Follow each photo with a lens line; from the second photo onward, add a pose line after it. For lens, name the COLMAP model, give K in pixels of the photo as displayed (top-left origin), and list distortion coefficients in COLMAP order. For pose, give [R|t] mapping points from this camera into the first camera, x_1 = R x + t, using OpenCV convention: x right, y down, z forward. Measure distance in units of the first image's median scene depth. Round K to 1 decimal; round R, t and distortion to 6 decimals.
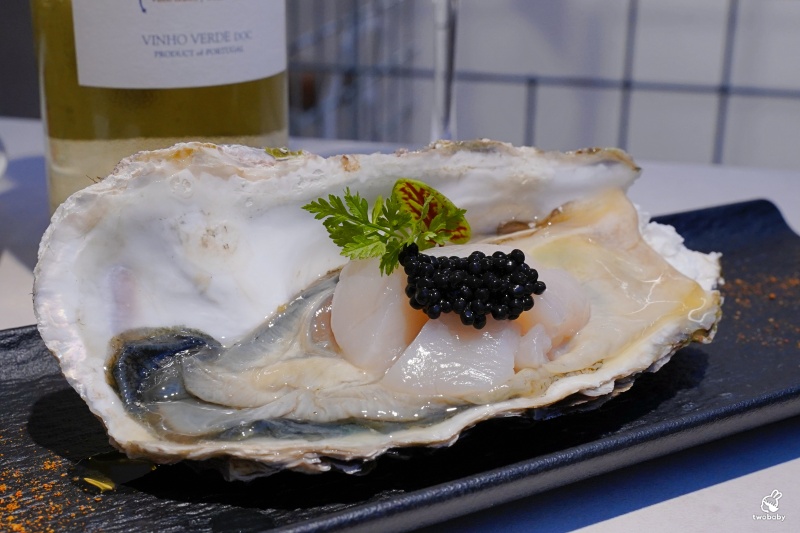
lens RADIAL K [[1212.1, 0, 400.0], [0, 1212.1, 266.5], [0, 0, 1]] dist [-0.081100, 0.095691]
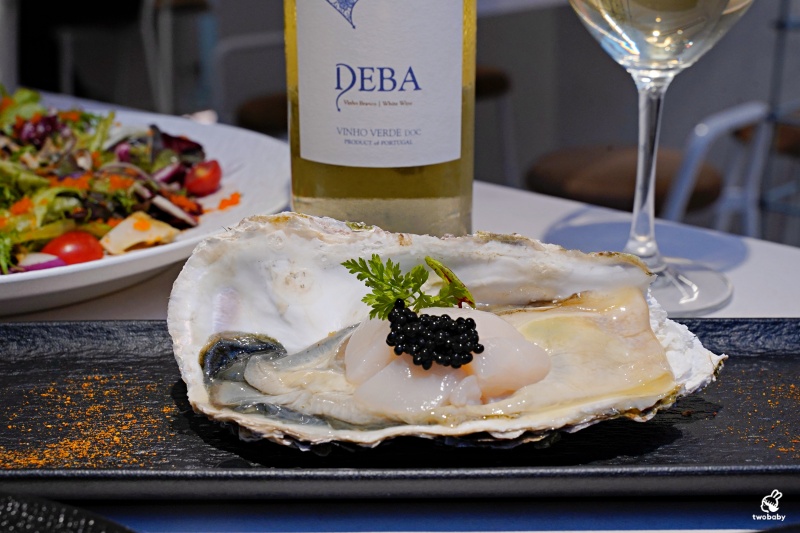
lens RADIAL K [[1236.0, 0, 400.0], [0, 1236.0, 266.5], [0, 0, 1]] dist [0.030099, 0.011423]
pose [[0.869772, 0.138470, -0.473628, 0.660696], [-0.149699, 0.988631, 0.014127, -0.078869], [0.470199, 0.058614, 0.880612, -0.250027]]
